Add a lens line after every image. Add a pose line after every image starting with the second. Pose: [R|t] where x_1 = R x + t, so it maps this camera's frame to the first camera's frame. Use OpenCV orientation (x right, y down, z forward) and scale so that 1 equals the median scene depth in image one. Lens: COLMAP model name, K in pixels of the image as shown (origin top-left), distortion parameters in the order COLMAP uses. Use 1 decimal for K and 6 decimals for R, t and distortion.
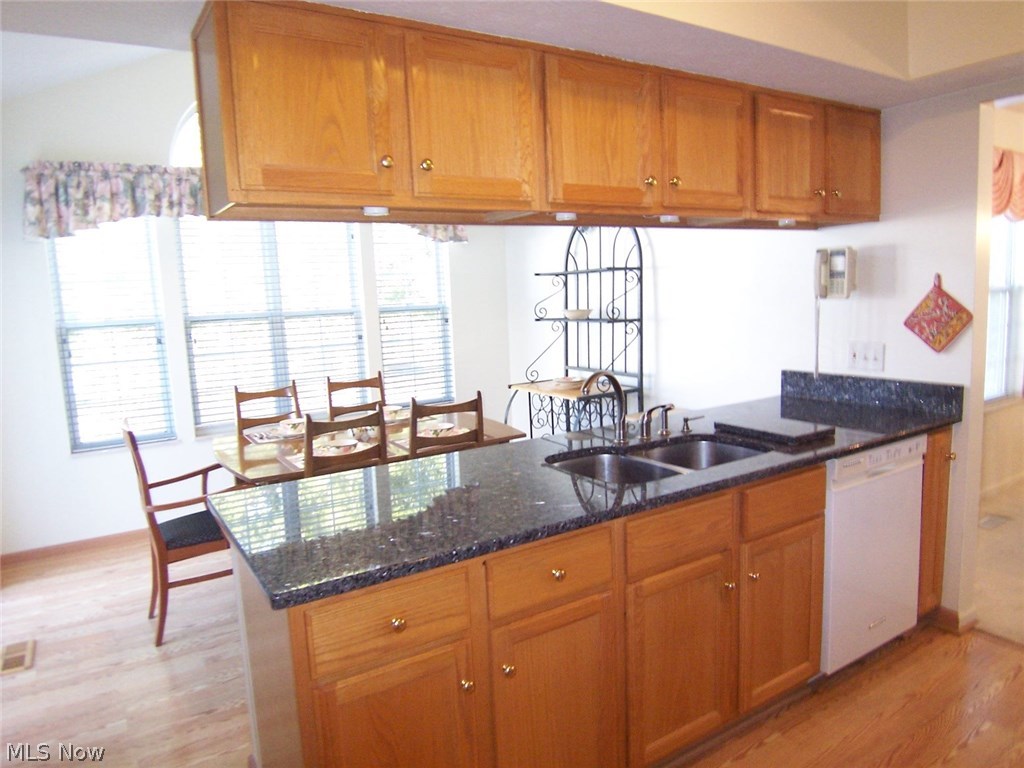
lens RADIAL K [[686.0, 0, 513.6], [0, 686.0, 378.9], [0, 0, 1]] dist [-0.004410, -0.053297]
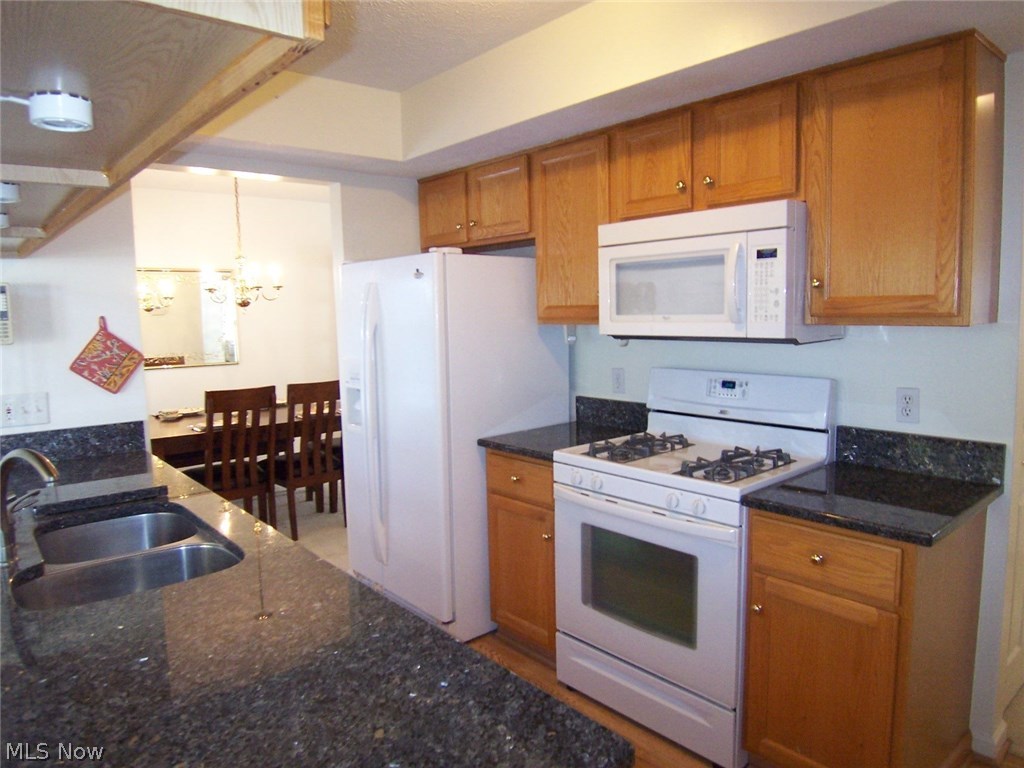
lens RADIAL K [[686.0, 0, 513.6], [0, 686.0, 378.9], [0, 0, 1]] dist [-0.004410, -0.053297]
pose [[-0.157710, -0.051425, 0.986146, -0.441335], [0.153851, 0.985169, 0.075978, -0.042112], [-0.975427, 0.163702, -0.147459, 0.523190]]
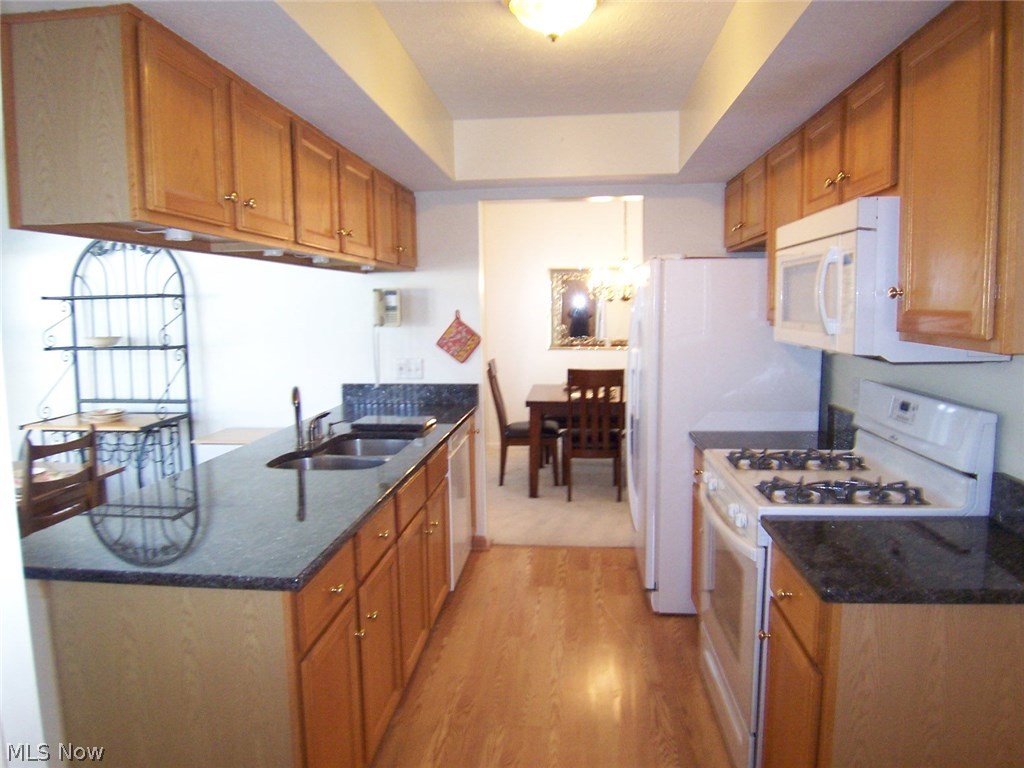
lens RADIAL K [[686.0, 0, 513.6], [0, 686.0, 378.9], [0, 0, 1]] dist [-0.004410, -0.053297]
pose [[0.596767, -0.048179, 0.800967, -0.473706], [0.085935, 0.996292, -0.004099, 0.011209], [-0.797799, 0.071277, 0.598695, 0.011609]]
